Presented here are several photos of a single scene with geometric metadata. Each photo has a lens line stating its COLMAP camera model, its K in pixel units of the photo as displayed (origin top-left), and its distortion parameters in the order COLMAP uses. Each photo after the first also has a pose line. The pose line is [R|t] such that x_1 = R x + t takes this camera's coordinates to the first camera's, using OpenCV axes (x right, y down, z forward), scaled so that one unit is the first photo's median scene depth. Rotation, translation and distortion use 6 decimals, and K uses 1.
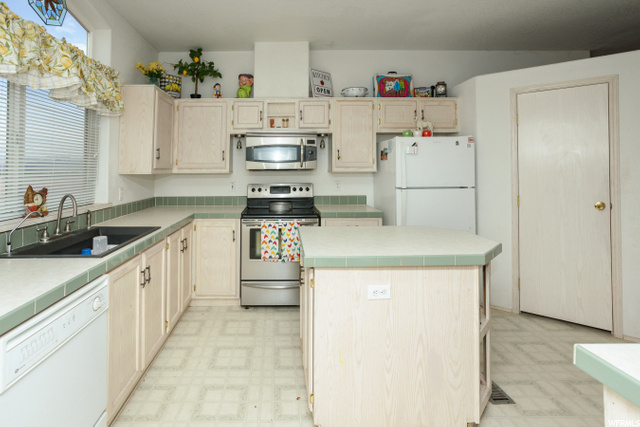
lens RADIAL K [[319.8, 0, 284.4], [0, 319.8, 162.1], [0, 0, 1]] dist [-0.045150, 0.000110]
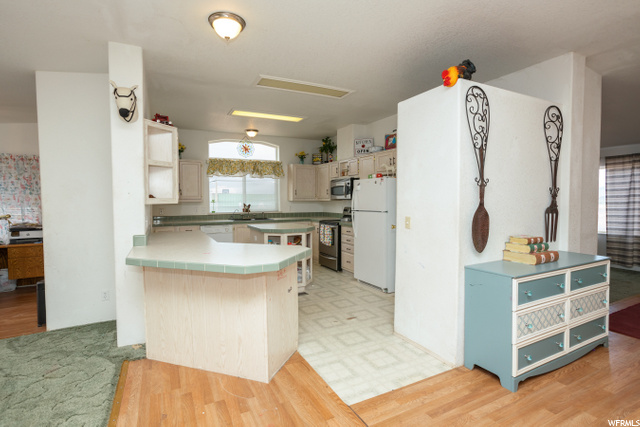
lens RADIAL K [[315.3, 0, 317.1], [0, 315.3, 209.2], [0, 0, 1]] dist [-0.044107, 0.028356]
pose [[0.446937, 0.031133, -0.894023, 1.481034], [0.023099, 0.998659, 0.046324, -0.005825], [0.894267, -0.041355, 0.445619, 0.055618]]
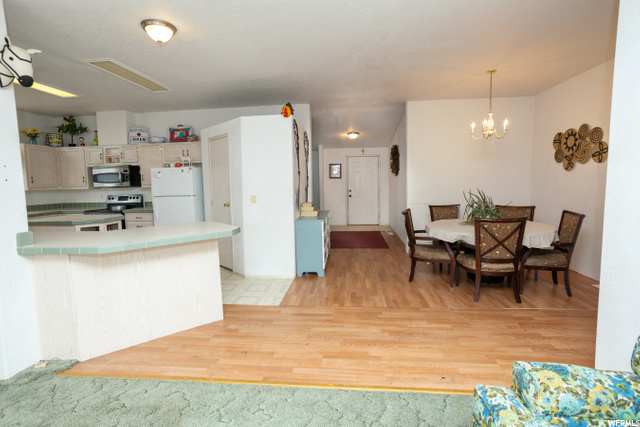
lens RADIAL K [[315.3, 0, 317.1], [0, 315.3, 209.2], [0, 0, 1]] dist [-0.044107, 0.028356]
pose [[0.993903, -0.007616, -0.109999, 1.238788], [0.019696, 0.993830, 0.109152, -0.018774], [0.108489, -0.110652, 0.987920, -0.562766]]
